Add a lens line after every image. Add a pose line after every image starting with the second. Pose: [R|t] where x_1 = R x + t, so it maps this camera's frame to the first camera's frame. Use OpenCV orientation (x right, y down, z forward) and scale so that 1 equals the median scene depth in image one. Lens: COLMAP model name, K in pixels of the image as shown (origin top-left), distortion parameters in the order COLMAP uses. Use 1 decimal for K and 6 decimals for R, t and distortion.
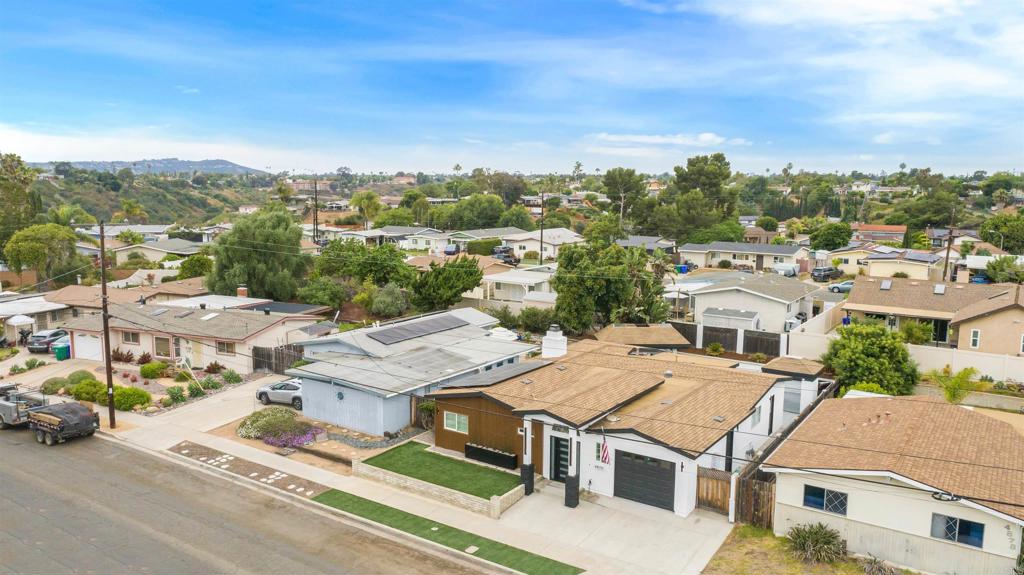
lens RADIAL K [[760.6, 0, 512.0], [0, 760.6, 287.5], [0, 0, 1]] dist [-0.004770, 0.004329]
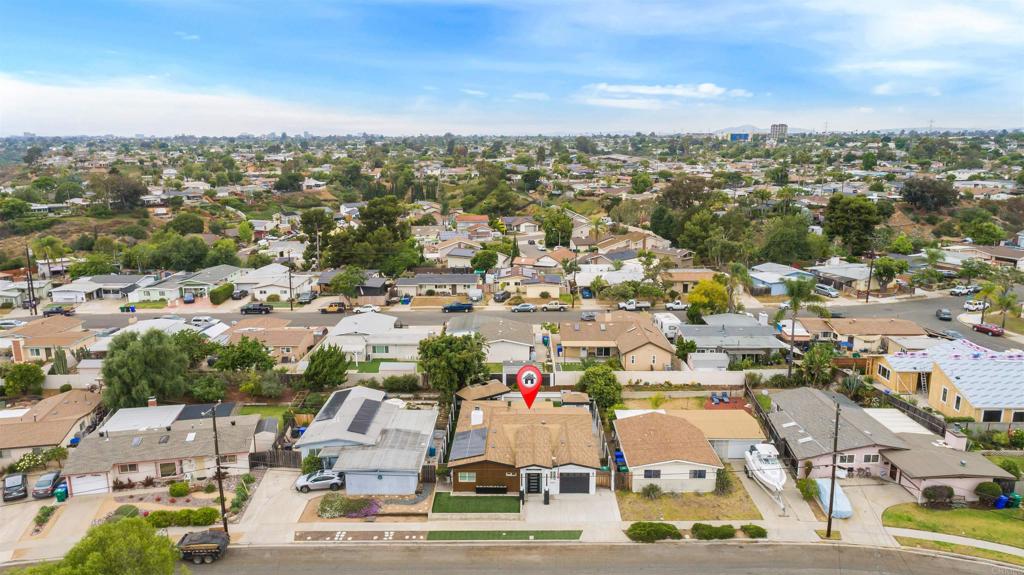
lens RADIAL K [[697.8, 0, 512.0], [0, 697.8, 287.5], [0, 0, 1]] dist [-0.004584, 0.005801]
pose [[0.832721, -0.127674, 0.538772, -0.725546], [0.088329, 0.991222, 0.098372, -0.382923], [-0.546602, -0.034327, 0.836689, -0.422869]]
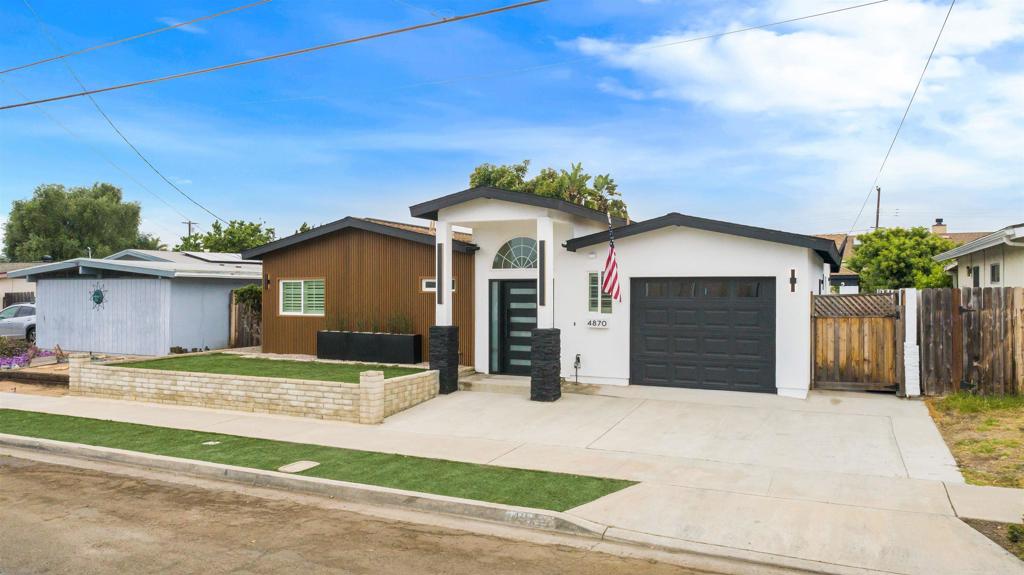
lens RADIAL K [[697.8, 0, 512.0], [0, 697.8, 287.5], [0, 0, 1]] dist [-0.004584, 0.005801]
pose [[0.988888, -0.004051, 0.148609, -0.001686], [0.025390, 0.989544, -0.141980, 0.205057], [-0.146480, 0.144175, 0.978651, 0.432458]]
